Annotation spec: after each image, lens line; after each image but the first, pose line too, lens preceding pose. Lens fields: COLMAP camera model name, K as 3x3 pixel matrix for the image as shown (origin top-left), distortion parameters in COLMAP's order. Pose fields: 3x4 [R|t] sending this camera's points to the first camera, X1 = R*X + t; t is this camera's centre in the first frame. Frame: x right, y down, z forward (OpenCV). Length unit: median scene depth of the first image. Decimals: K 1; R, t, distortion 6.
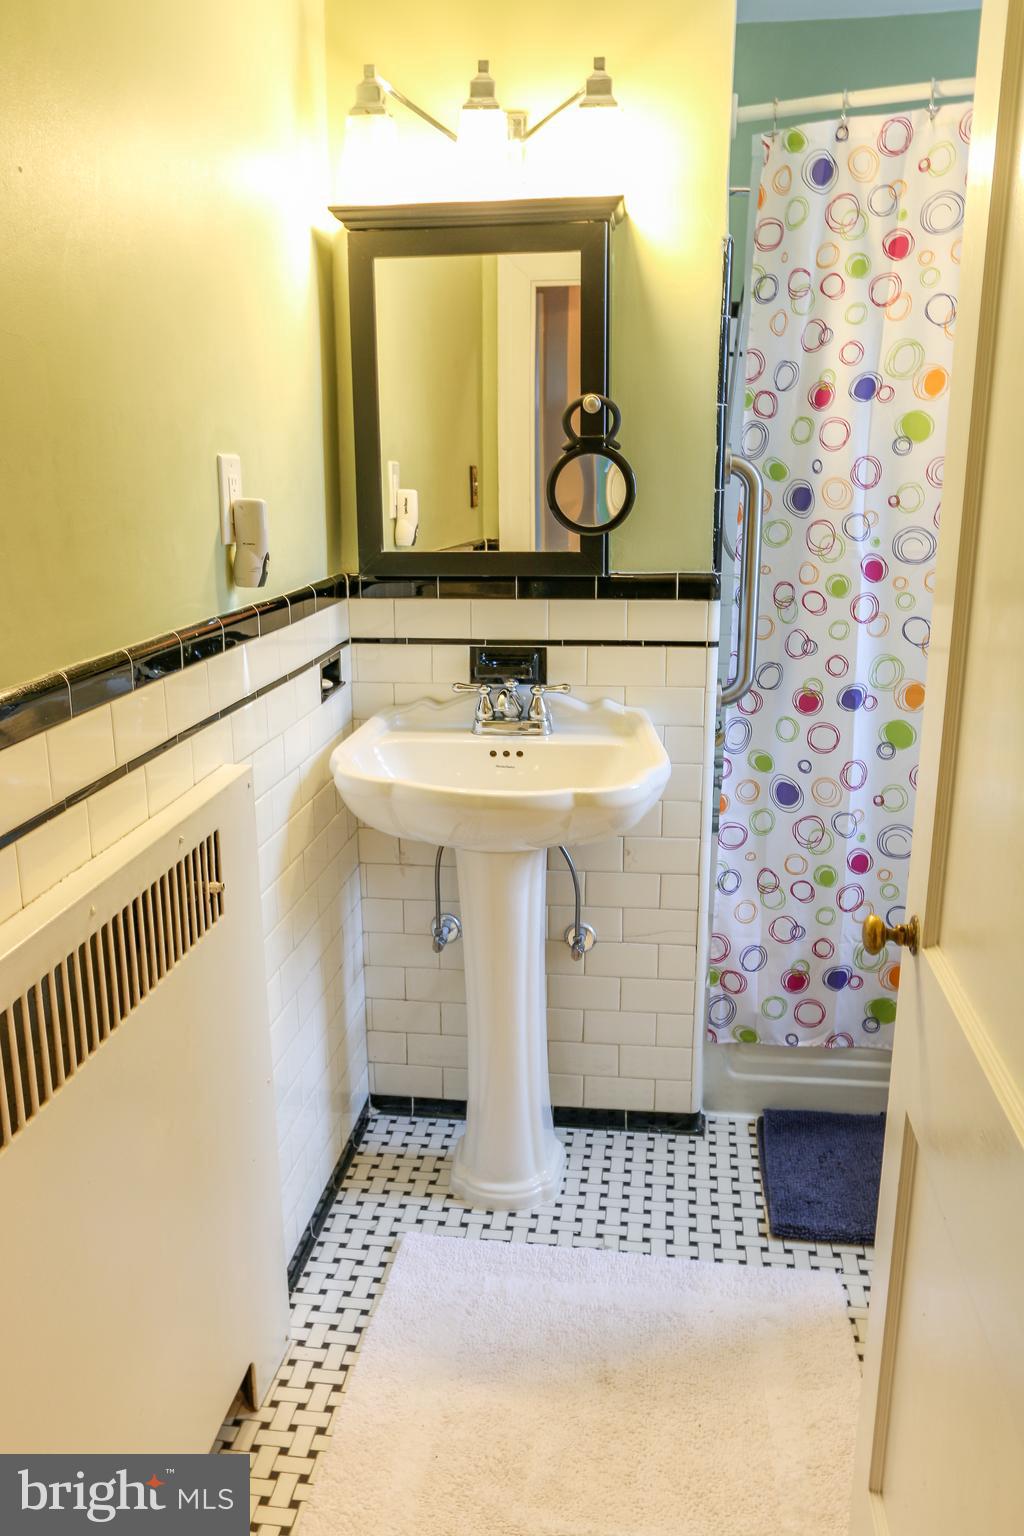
lens RADIAL K [[1189.2, 0, 503.8], [0, 1189.2, 762.4], [0, 0, 1]] dist [-0.065648, 0.069364]
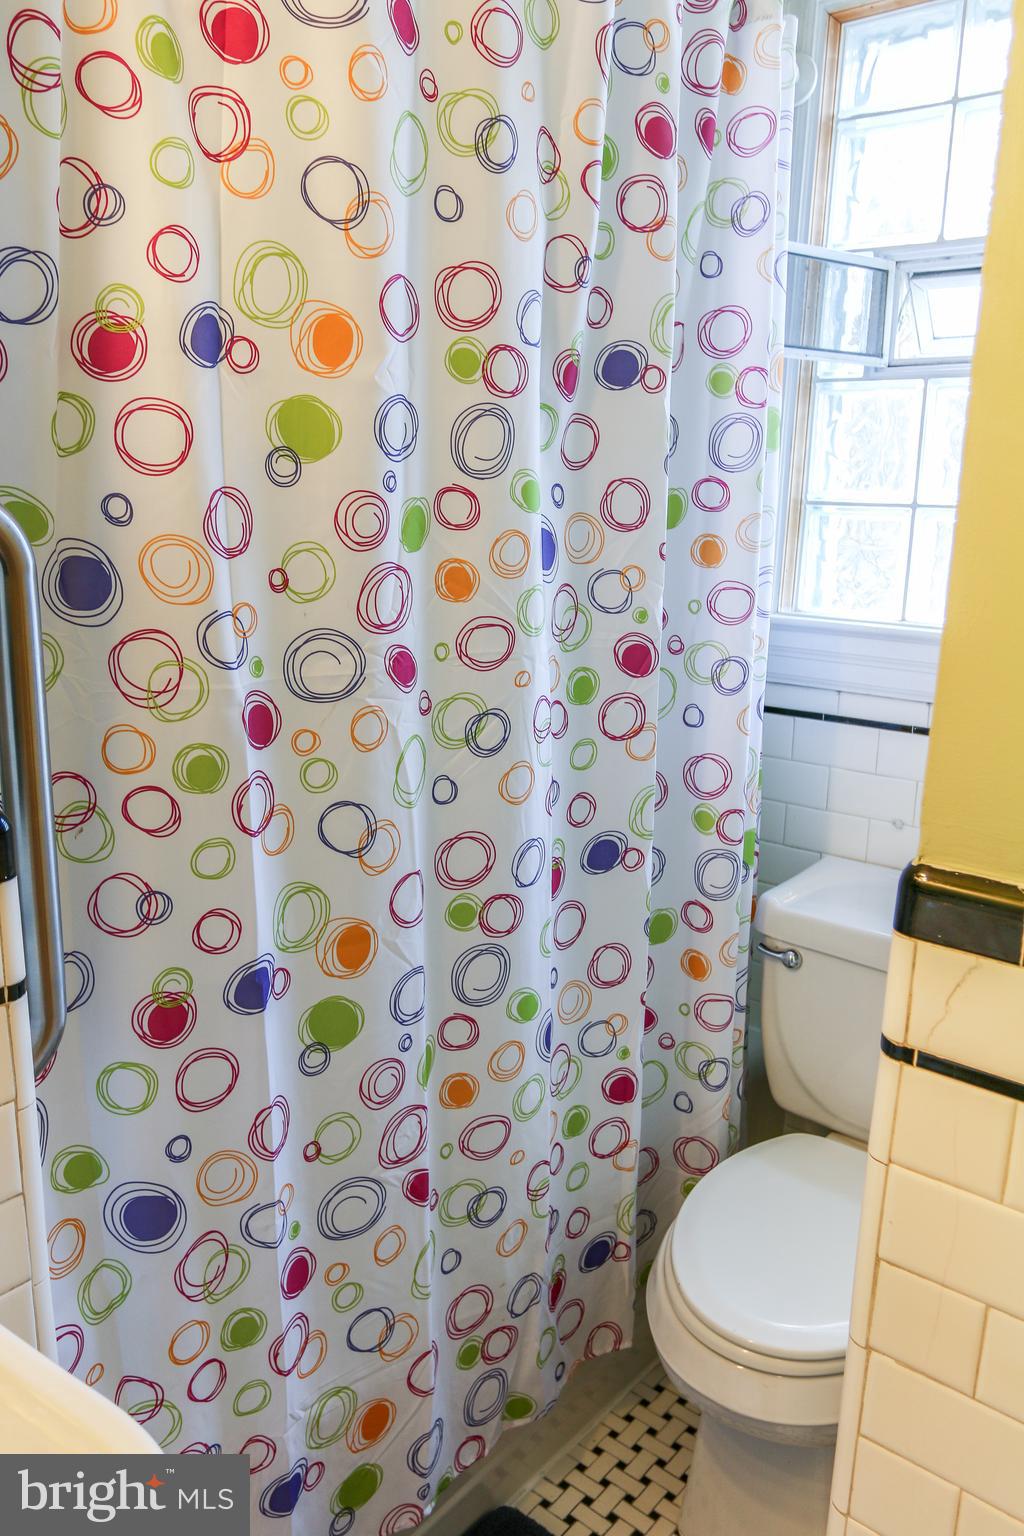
lens RADIAL K [[1189.2, 0, 516.5], [0, 1189.2, 770.9], [0, 0, 1]] dist [-0.065648, 0.069364]
pose [[0.530964, -0.185772, 0.826780, -0.034805], [0.175733, 0.978602, 0.107029, -0.179473], [-0.828972, 0.088464, 0.552250, 0.654746]]
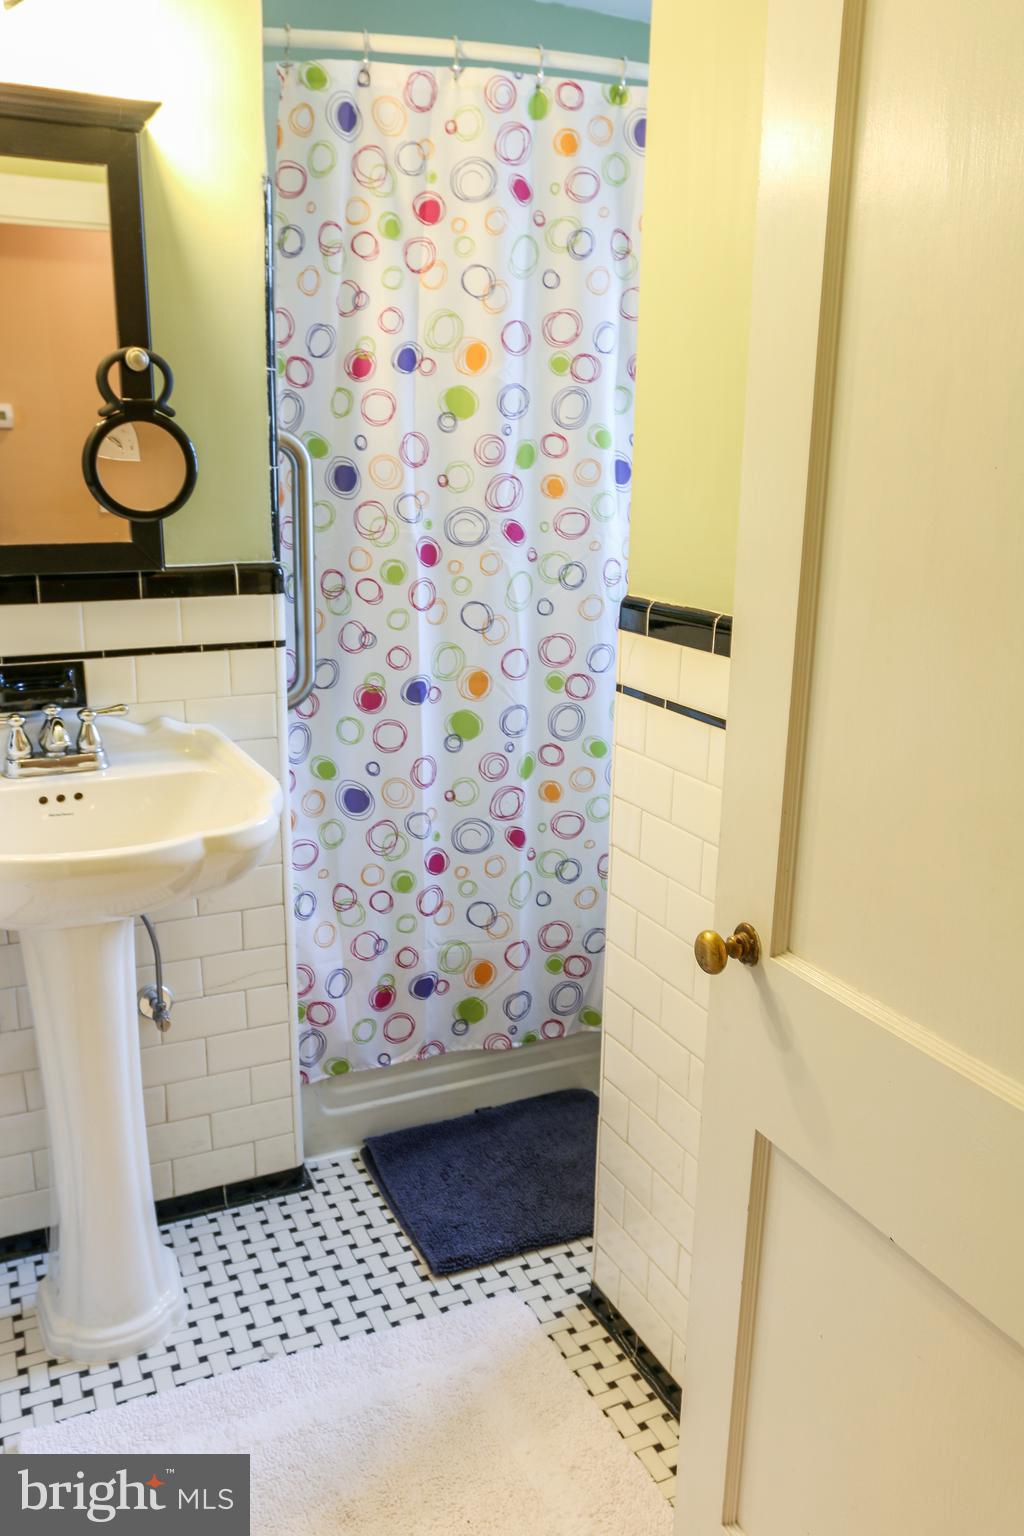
lens RADIAL K [[1189.2, 0, 511.2], [0, 1189.2, 769.2], [0, 0, 1]] dist [-0.065648, 0.069364]
pose [[0.838088, -0.118752, 0.532454, -0.158836], [0.109886, 0.992763, 0.048452, -0.030844], [-0.534354, 0.017902, 0.845071, 0.166684]]
